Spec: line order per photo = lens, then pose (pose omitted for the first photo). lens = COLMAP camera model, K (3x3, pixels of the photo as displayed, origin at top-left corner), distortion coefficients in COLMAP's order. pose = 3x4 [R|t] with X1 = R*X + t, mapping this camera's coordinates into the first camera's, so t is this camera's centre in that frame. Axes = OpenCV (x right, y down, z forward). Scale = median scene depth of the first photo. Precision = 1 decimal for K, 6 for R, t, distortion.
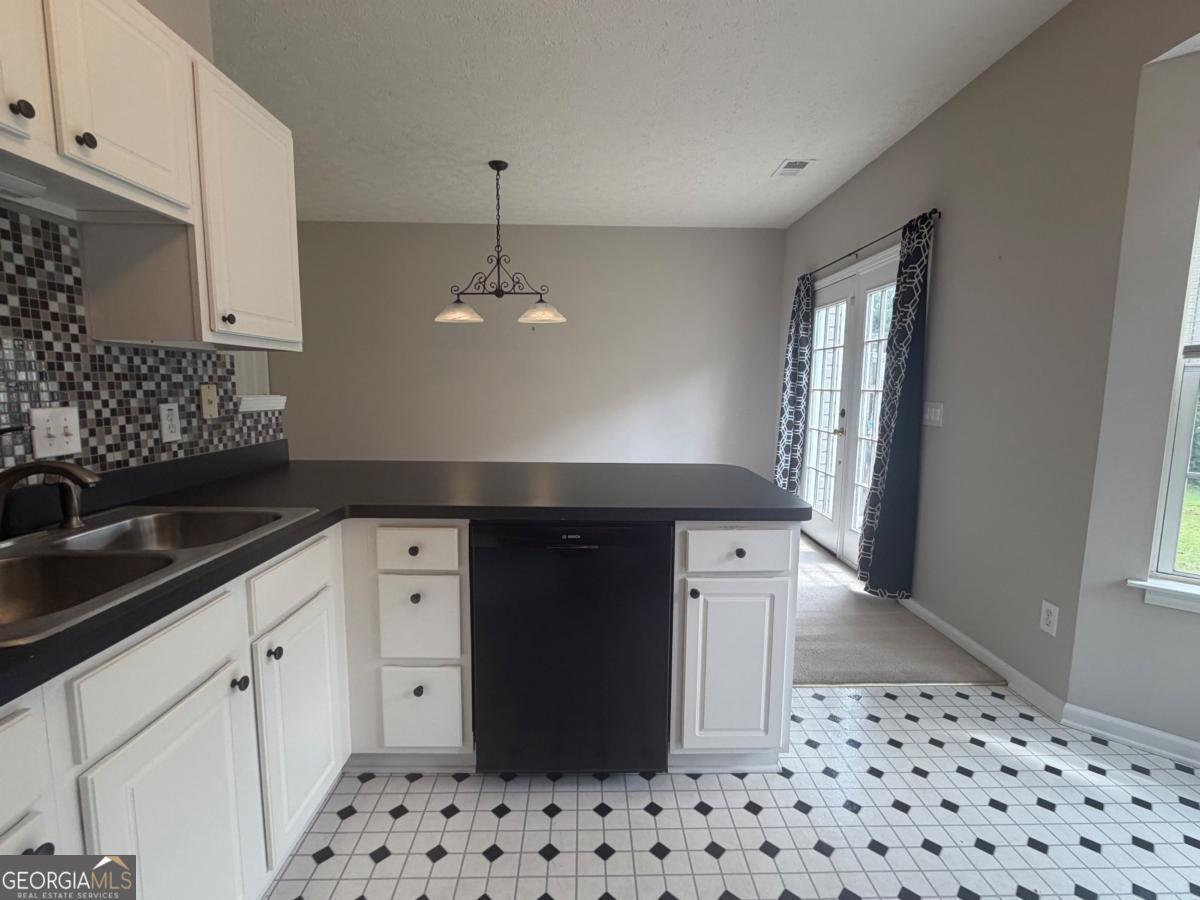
lens RADIAL K [[560.2, 0, 600.0], [0, 560.2, 450.0], [0, 0, 1]] dist [-0.001296, -0.000074]
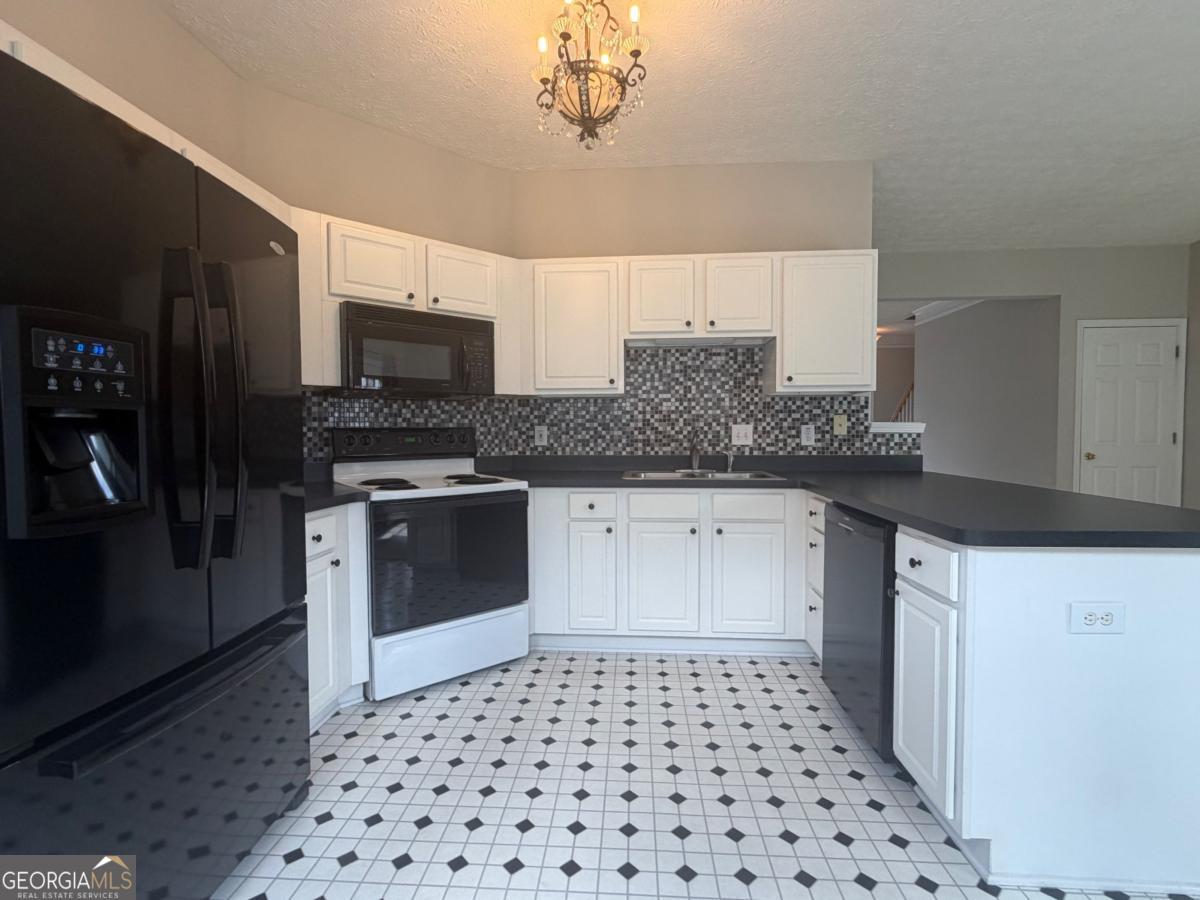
lens RADIAL K [[560.2, 0, 600.0], [0, 560.2, 450.0], [0, 0, 1]] dist [-0.001296, -0.000074]
pose [[-0.088982, 0.026257, -0.995687, 1.113615], [-0.115572, 0.992628, 0.036504, 0.011512], [0.989305, 0.118322, -0.085291, 0.460135]]
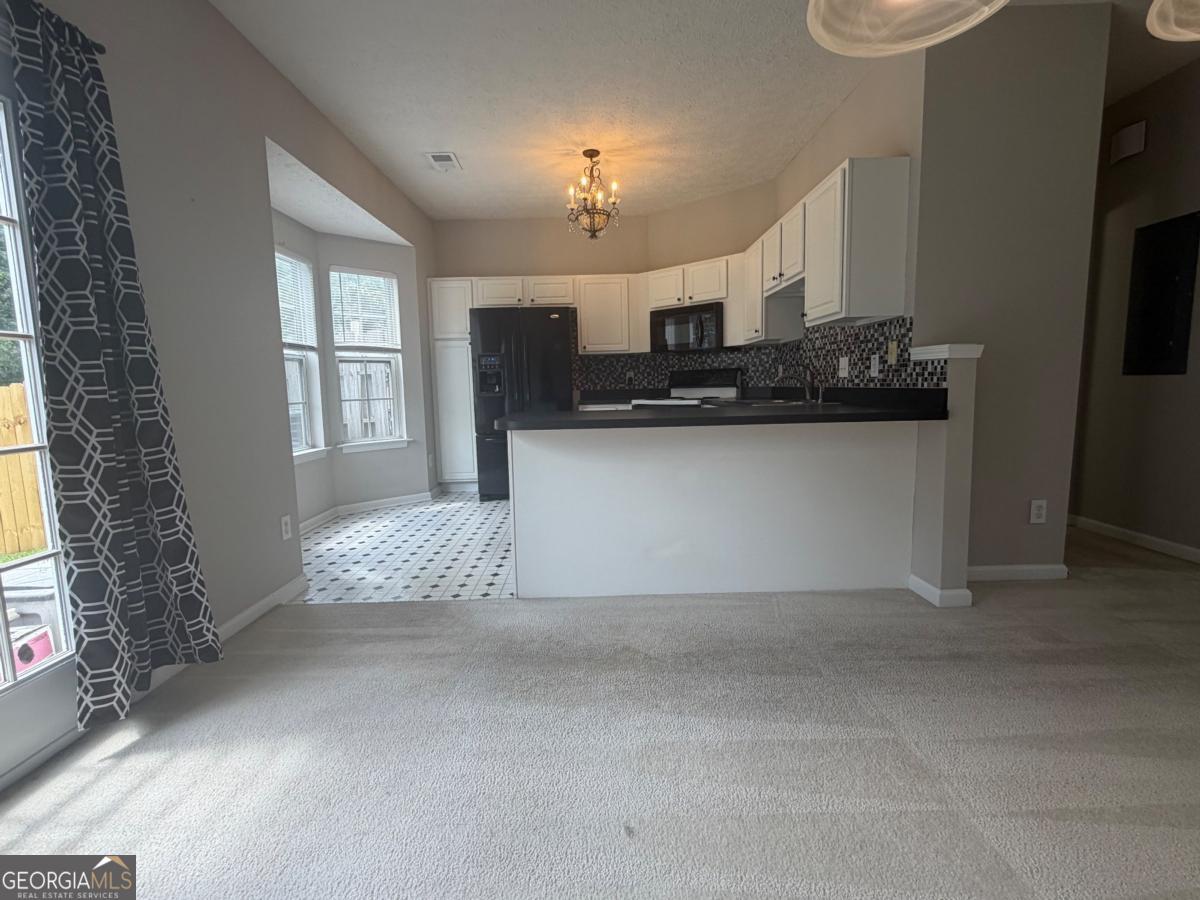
lens RADIAL K [[560.4, 0, 601.3], [0, 560.4, 449.5], [0, 0, 1]] dist [-0.000125, 0.000065]
pose [[-0.999864, 0.011590, 0.011765, 0.058319], [0.014013, 0.972369, 0.233028, -0.205220], [-0.008739, 0.233161, -0.972399, 2.647772]]
